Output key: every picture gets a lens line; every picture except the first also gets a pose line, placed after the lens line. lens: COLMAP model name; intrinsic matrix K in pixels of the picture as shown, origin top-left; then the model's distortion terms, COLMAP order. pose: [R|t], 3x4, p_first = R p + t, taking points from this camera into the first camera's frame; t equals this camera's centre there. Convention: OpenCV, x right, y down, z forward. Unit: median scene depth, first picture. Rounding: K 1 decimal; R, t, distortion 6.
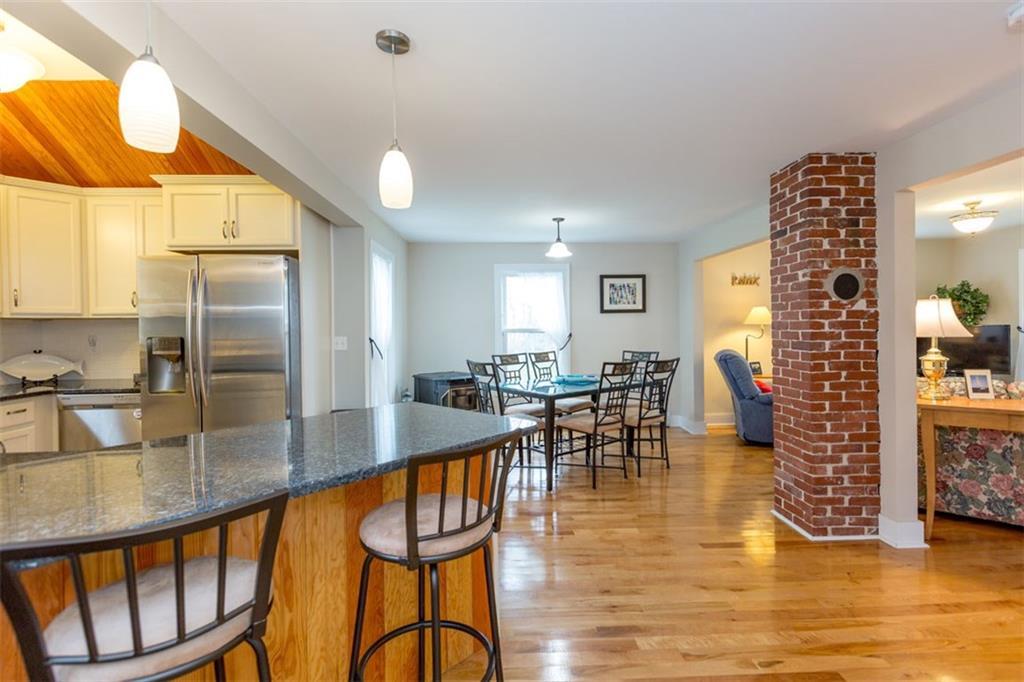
lens RADIAL K [[479.8, 0, 509.5], [0, 479.8, 333.9], [0, 0, 1]] dist [-0.000760, 0.000574]
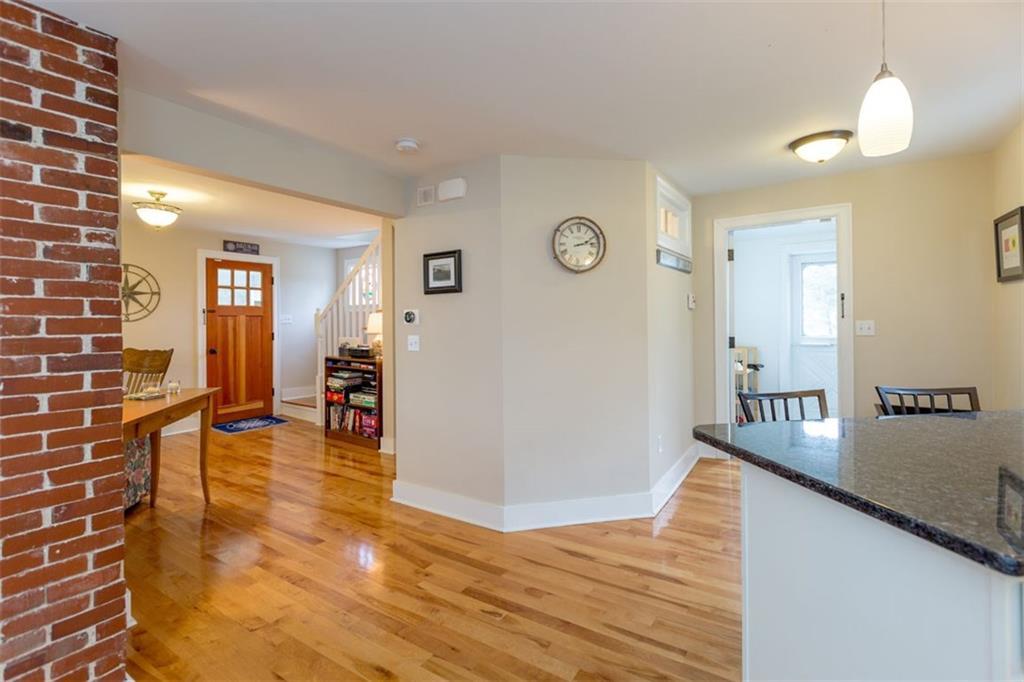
lens RADIAL K [[479.8, 0, 520.8], [0, 479.8, 318.3], [0, 0, 1]] dist [-0.000760, 0.000574]
pose [[-0.824770, 0.025964, 0.564872, -0.104938], [0.028191, 0.999591, -0.004784, -0.008993], [-0.564765, 0.011979, -0.825165, 1.069889]]
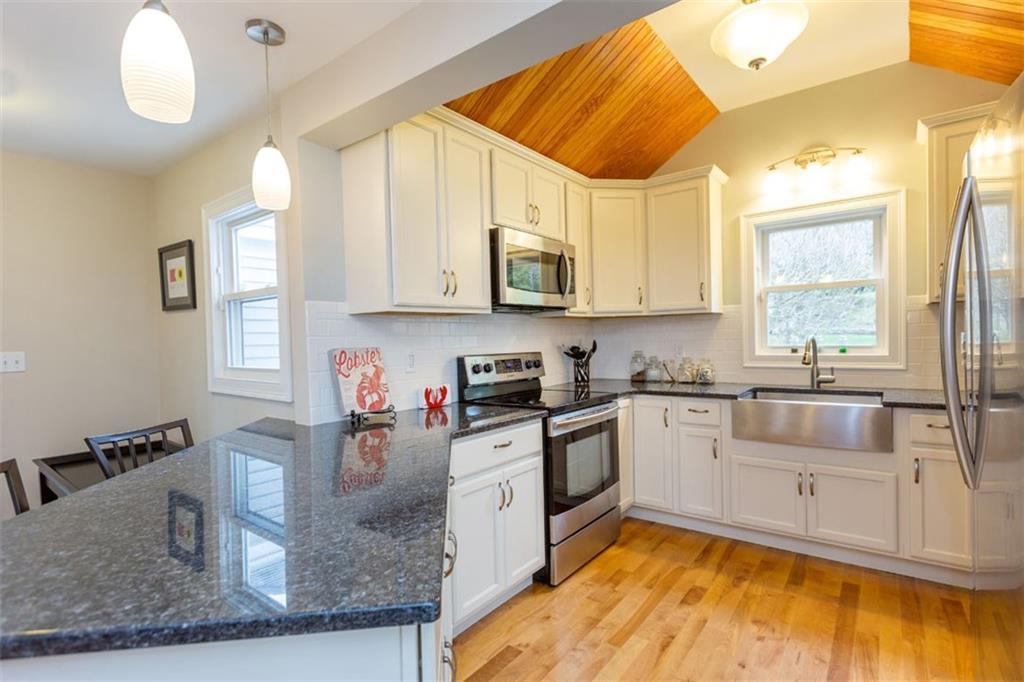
lens RADIAL K [[479.8, 0, 526.2], [0, 479.8, 351.3], [0, 0, 1]] dist [-0.000760, 0.000574]
pose [[-0.617954, 0.053117, -0.784418, -0.036365], [0.022970, 0.998509, 0.049519, -0.007714], [0.785879, 0.012583, -0.618252, 0.921822]]
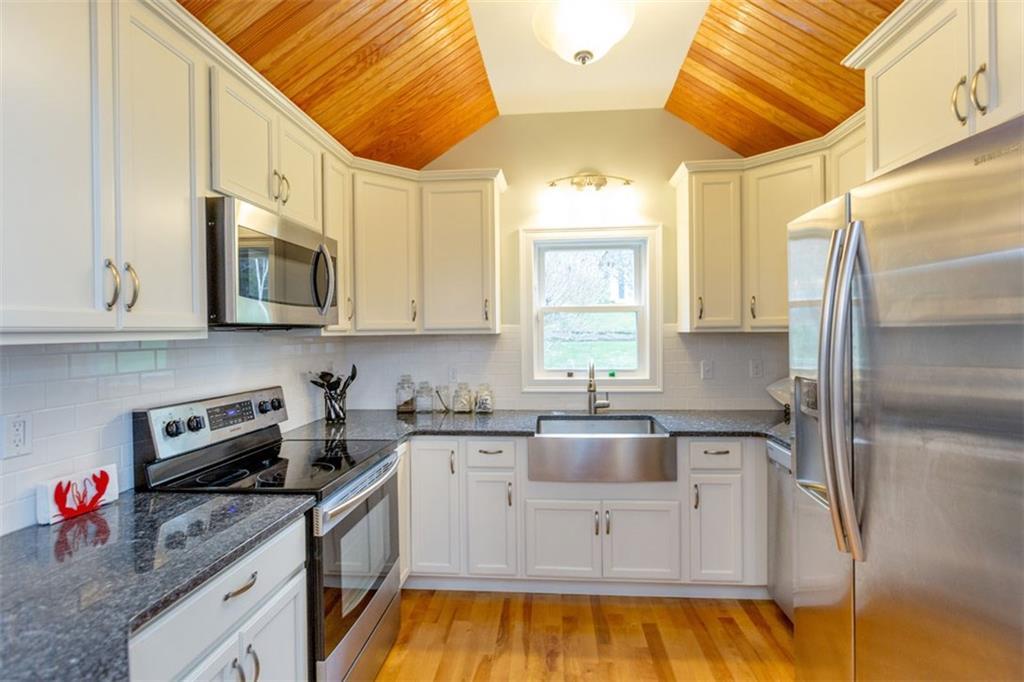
lens RADIAL K [[476.5, 0, 513.5], [0, 476.5, 337.2], [0, 0, 1]] dist [-0.010873, 0.000519]
pose [[-0.112536, 0.025093, -0.993331, -0.202358], [-0.002105, 0.999673, 0.025492, -0.047189], [0.993645, 0.004960, -0.112446, 0.730888]]
